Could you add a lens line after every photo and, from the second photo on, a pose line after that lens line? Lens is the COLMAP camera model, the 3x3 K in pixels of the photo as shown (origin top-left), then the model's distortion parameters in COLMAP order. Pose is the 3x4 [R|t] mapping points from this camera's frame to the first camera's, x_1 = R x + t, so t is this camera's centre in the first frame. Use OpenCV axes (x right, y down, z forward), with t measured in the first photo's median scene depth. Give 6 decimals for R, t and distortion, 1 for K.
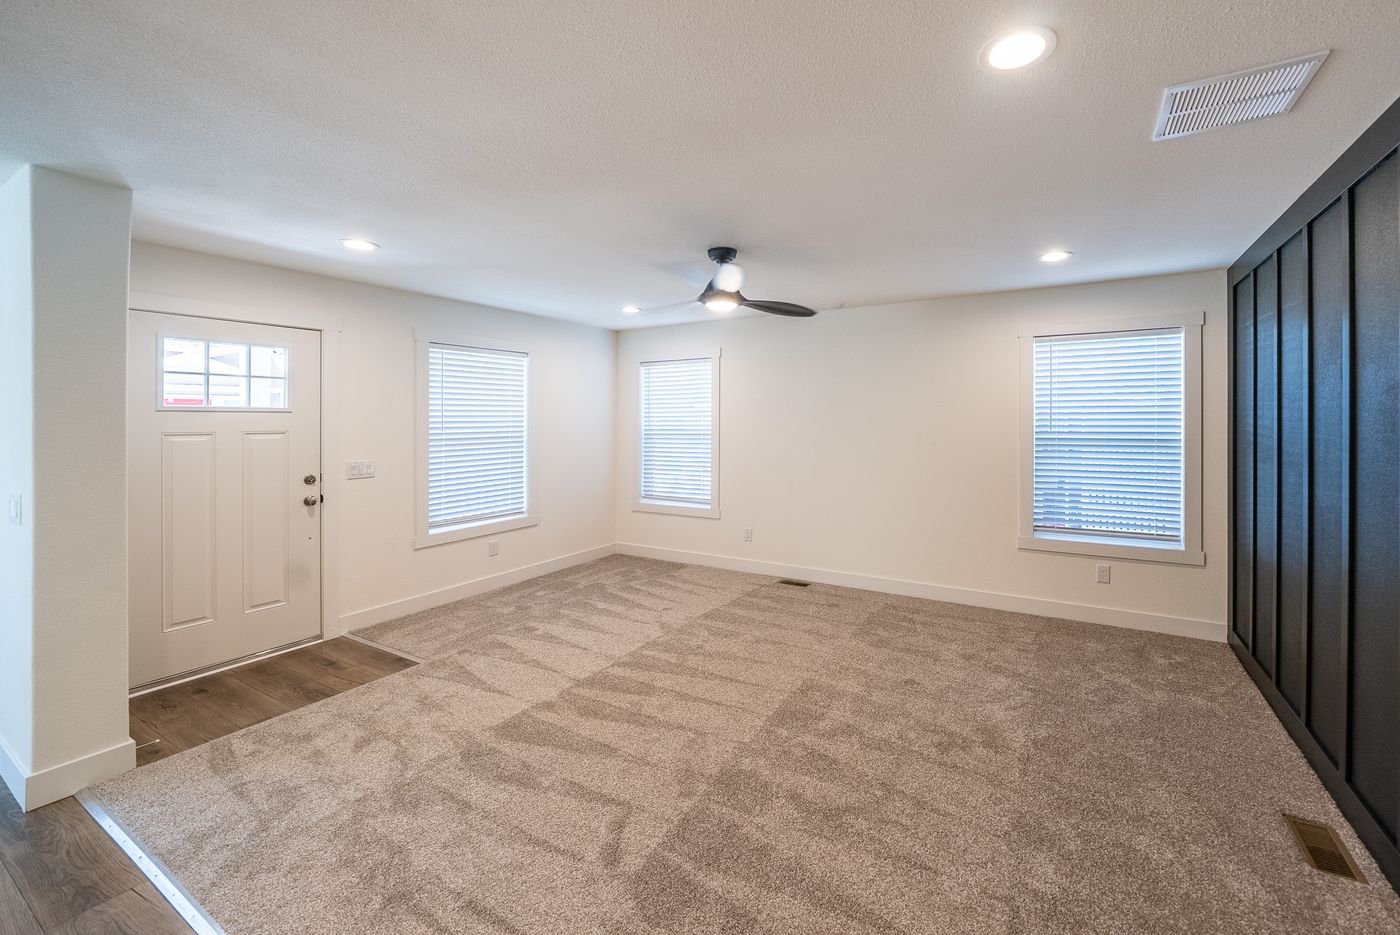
lens RADIAL K [[620.0, 0, 654.5], [0, 620.0, 421.2], [0, 0, 1]] dist [0.002833, -0.000008]
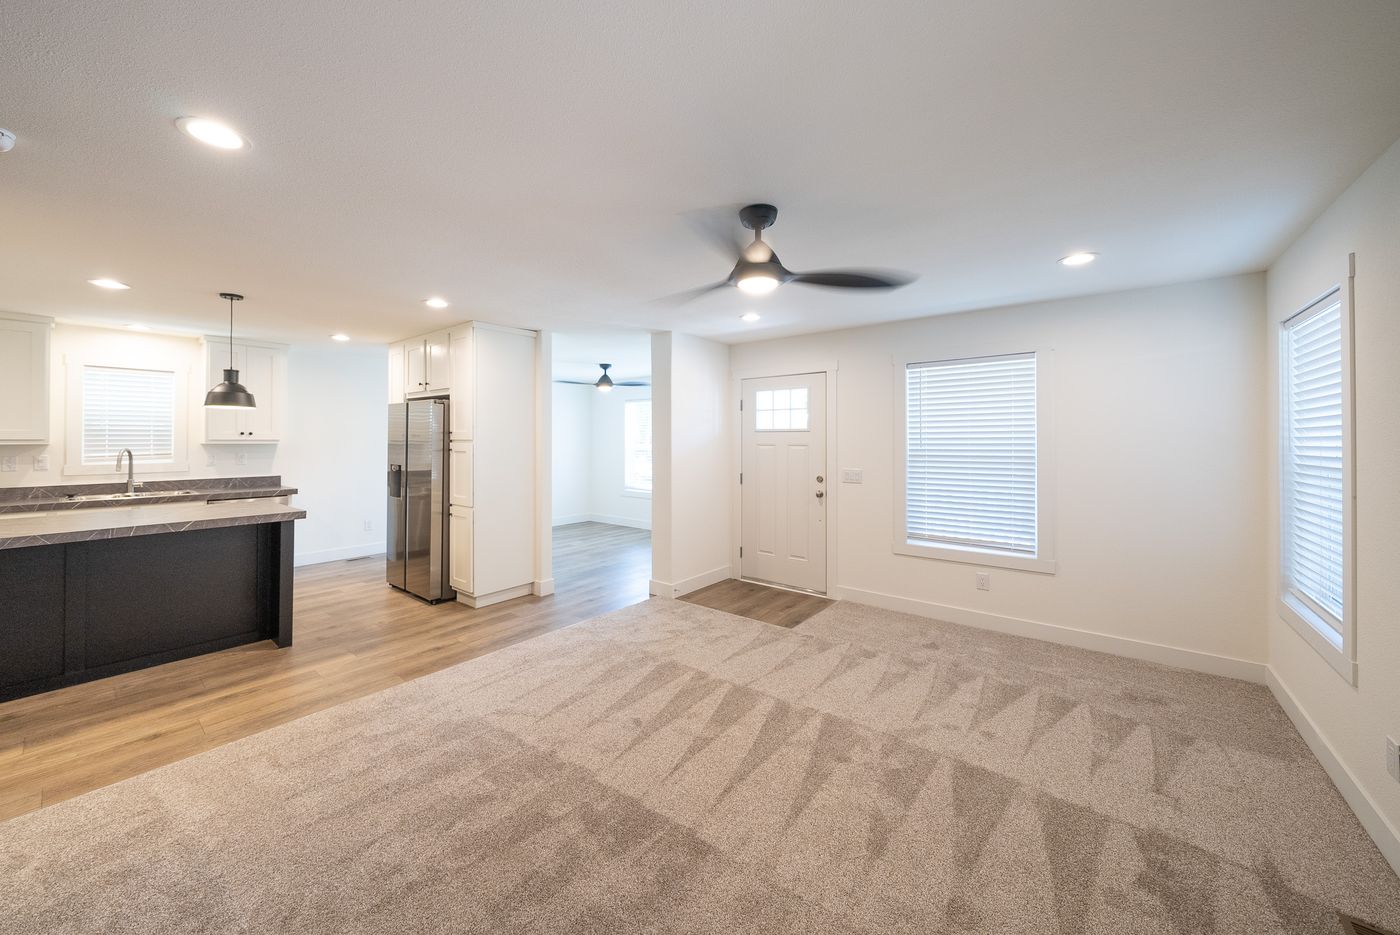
lens RADIAL K [[492.2, 0, 688.4], [0, 492.2, 436.9], [0, 0, 1]] dist [-0.000235, -0.000041]
pose [[-0.067619, 0.000902, -0.997711, 0.619494], [0.000781, 0.999999, 0.000851, -0.003085], [0.997711, -0.000722, -0.067620, 0.832017]]
